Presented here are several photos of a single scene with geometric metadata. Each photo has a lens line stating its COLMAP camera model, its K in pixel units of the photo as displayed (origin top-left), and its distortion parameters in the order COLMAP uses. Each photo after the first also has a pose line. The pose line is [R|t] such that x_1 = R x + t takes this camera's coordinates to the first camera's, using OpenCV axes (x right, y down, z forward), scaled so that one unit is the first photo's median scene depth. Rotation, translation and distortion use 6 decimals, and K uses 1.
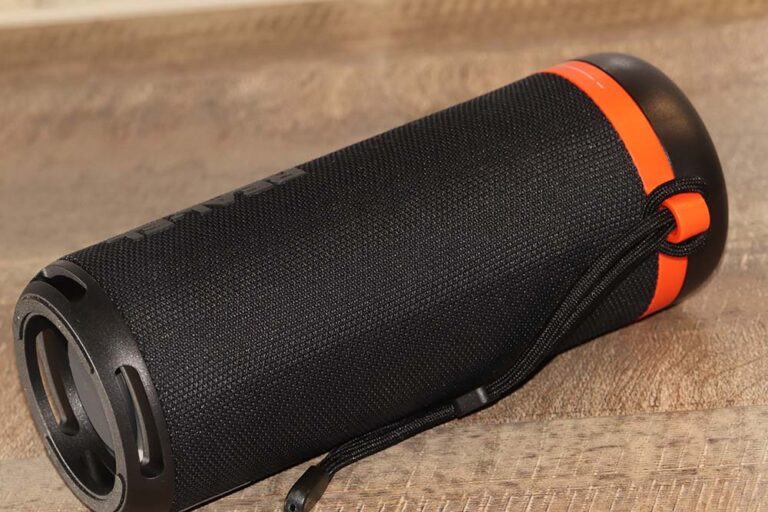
lens RADIAL K [[3924.7, 0, 381.0], [0, 3924.7, 256.1], [0, 0, 1]] dist [-0.021709, 0.000000]
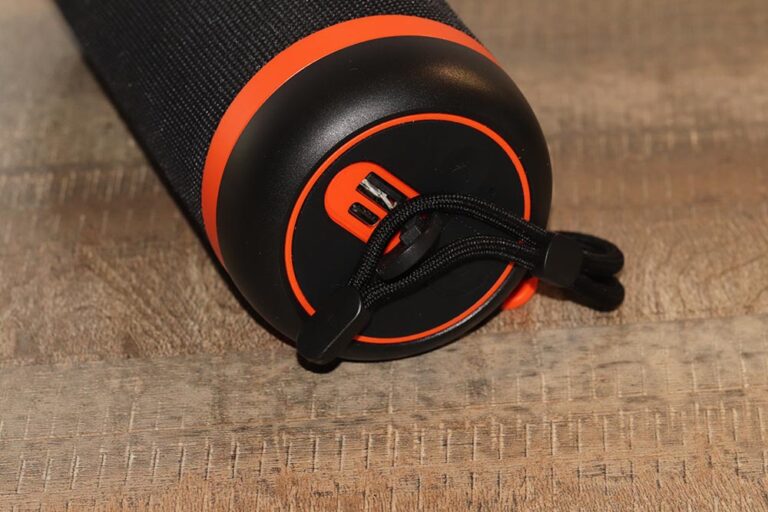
lens RADIAL K [[3924.7, 0, 405.7], [0, 3924.7, 333.6], [0, 0, 1]] dist [-0.021709, 0.000000]
pose [[0.964288, -0.000089, 0.264856, -0.202468], [-0.011807, 0.998991, 0.043322, 0.007513], [-0.264593, -0.044902, 0.963314, 0.221199]]
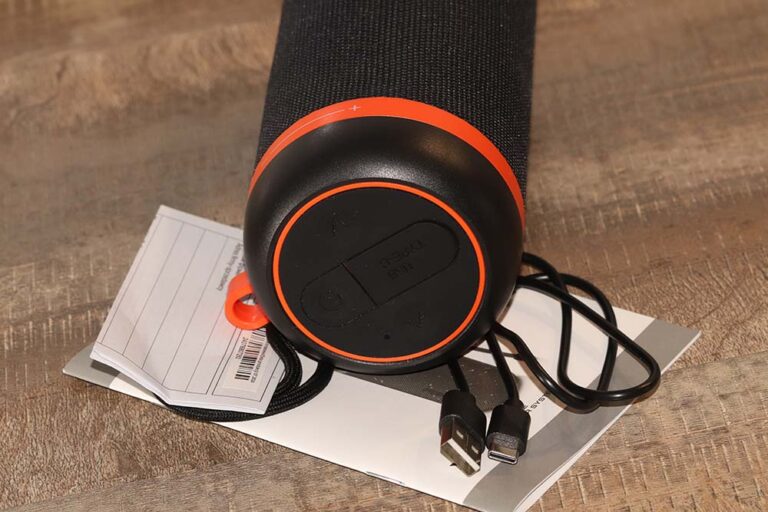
lens RADIAL K [[3924.7, 0, 428.0], [0, 3924.7, 217.1], [0, 0, 1]] dist [-0.021709, 0.000000]
pose [[0.933939, -0.113110, 0.339064, -0.316508], [0.106189, 0.993582, 0.038959, -0.044766], [-0.341295, -0.000381, 0.939956, 0.087451]]
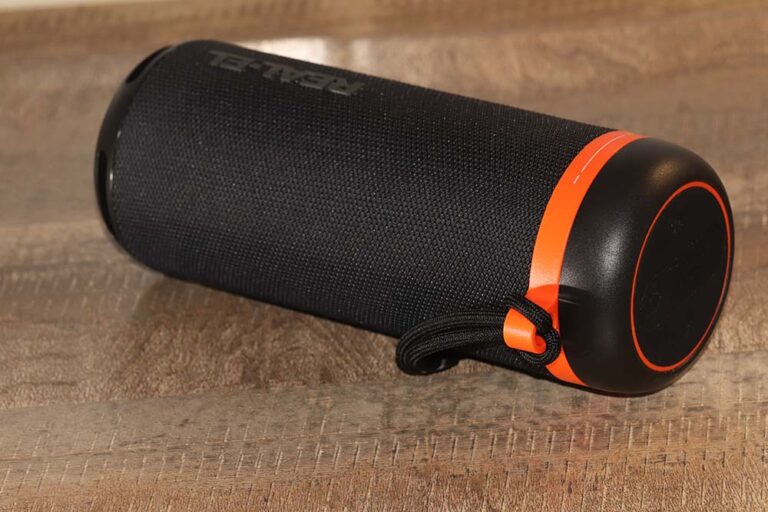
lens RADIAL K [[3924.7, 0, 431.1], [0, 3924.7, 221.4], [0, 0, 1]] dist [-0.021709, 0.000000]
pose [[0.985685, 0.003824, 0.168552, -0.199131], [-0.000002, 0.999743, -0.022666, 0.028037], [-0.168596, 0.022341, 0.985432, -0.076872]]
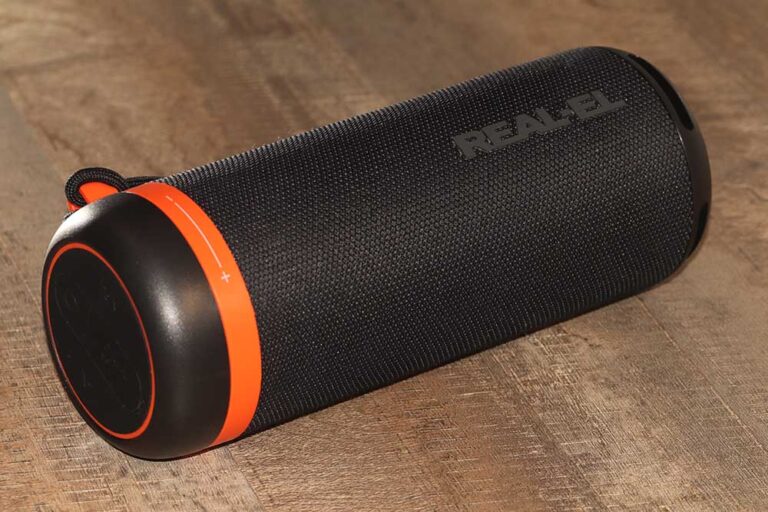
lens RADIAL K [[3924.7, 0, 381.4], [0, 3924.7, 254.7], [0, 0, 1]] dist [-0.021709, 0.000000]
pose [[0.408492, 0.559773, -0.720964, 0.765505], [-0.500499, 0.797904, 0.335932, -0.365142], [0.763306, 0.223616, 0.606103, 0.406234]]
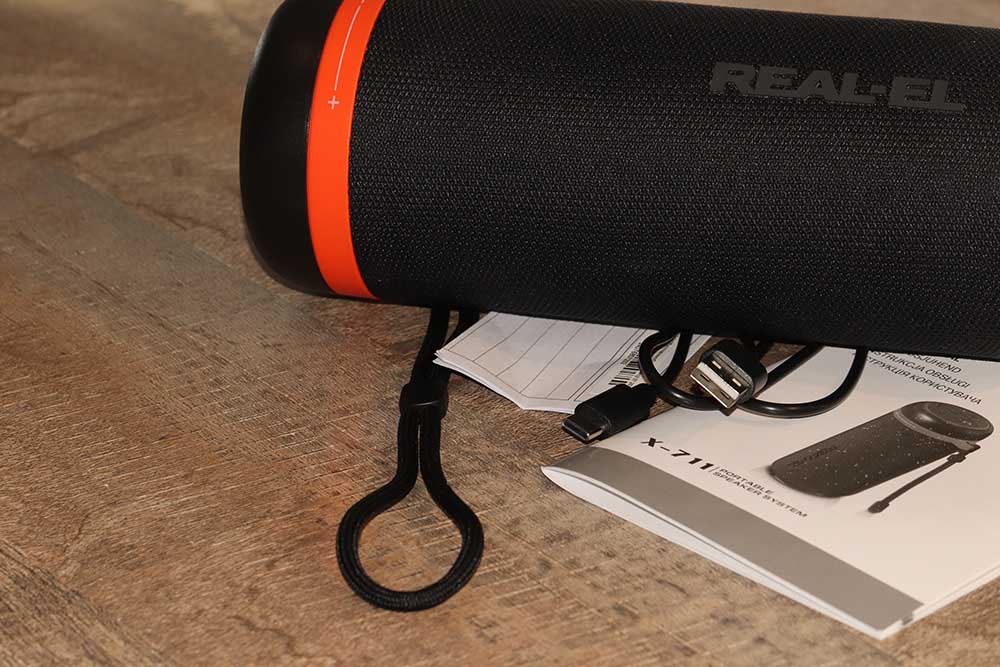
lens RADIAL K [[5110.3, 0, 498.7], [0, 5110.3, 332.5], [0, 0, 1]] dist [-0.021709, 0.000000]
pose [[0.659866, 0.433702, -0.613580, 0.639194], [-0.419917, 0.890032, 0.177515, -0.163551], [0.623094, 0.140517, 0.769421, 0.180665]]
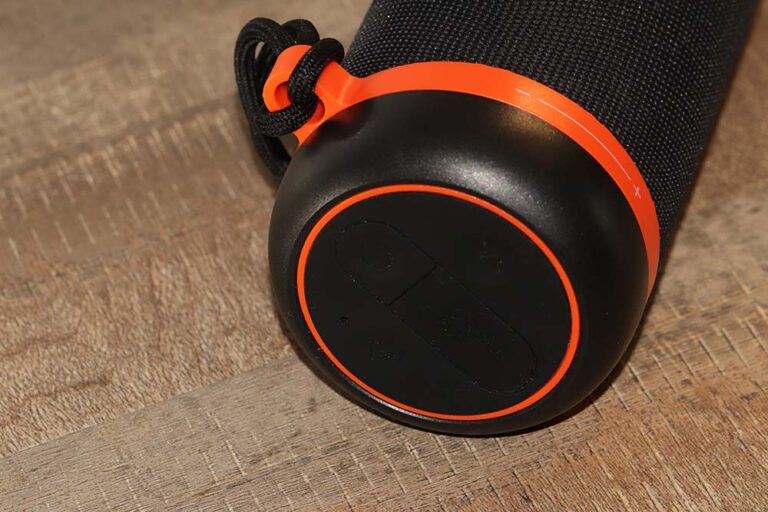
lens RADIAL K [[3924.7, 0, 386.2], [0, 3924.7, 258.9], [0, 0, 1]] dist [-0.021709, 0.000000]
pose [[0.825125, -0.235592, 0.513484, -0.446511], [0.178594, 0.971065, 0.158550, -0.083060], [-0.535979, -0.039118, 0.843324, 0.380875]]
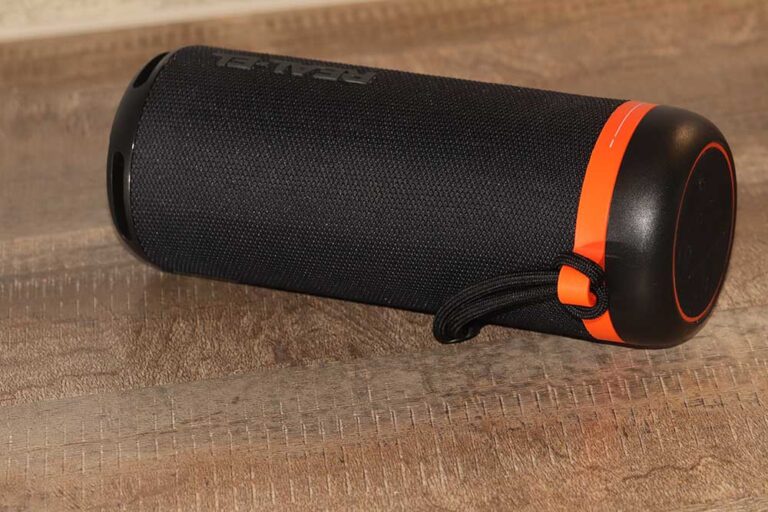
lens RADIAL K [[3924.7, 0, 369.6], [0, 3924.7, 163.4], [0, 0, 1]] dist [-0.021709, 0.000000]
pose [[0.943199, -0.031310, 0.330751, -0.421903], [0.060955, 0.994958, -0.079637, 0.084239], [-0.326590, 0.095275, 0.940352, -0.080466]]
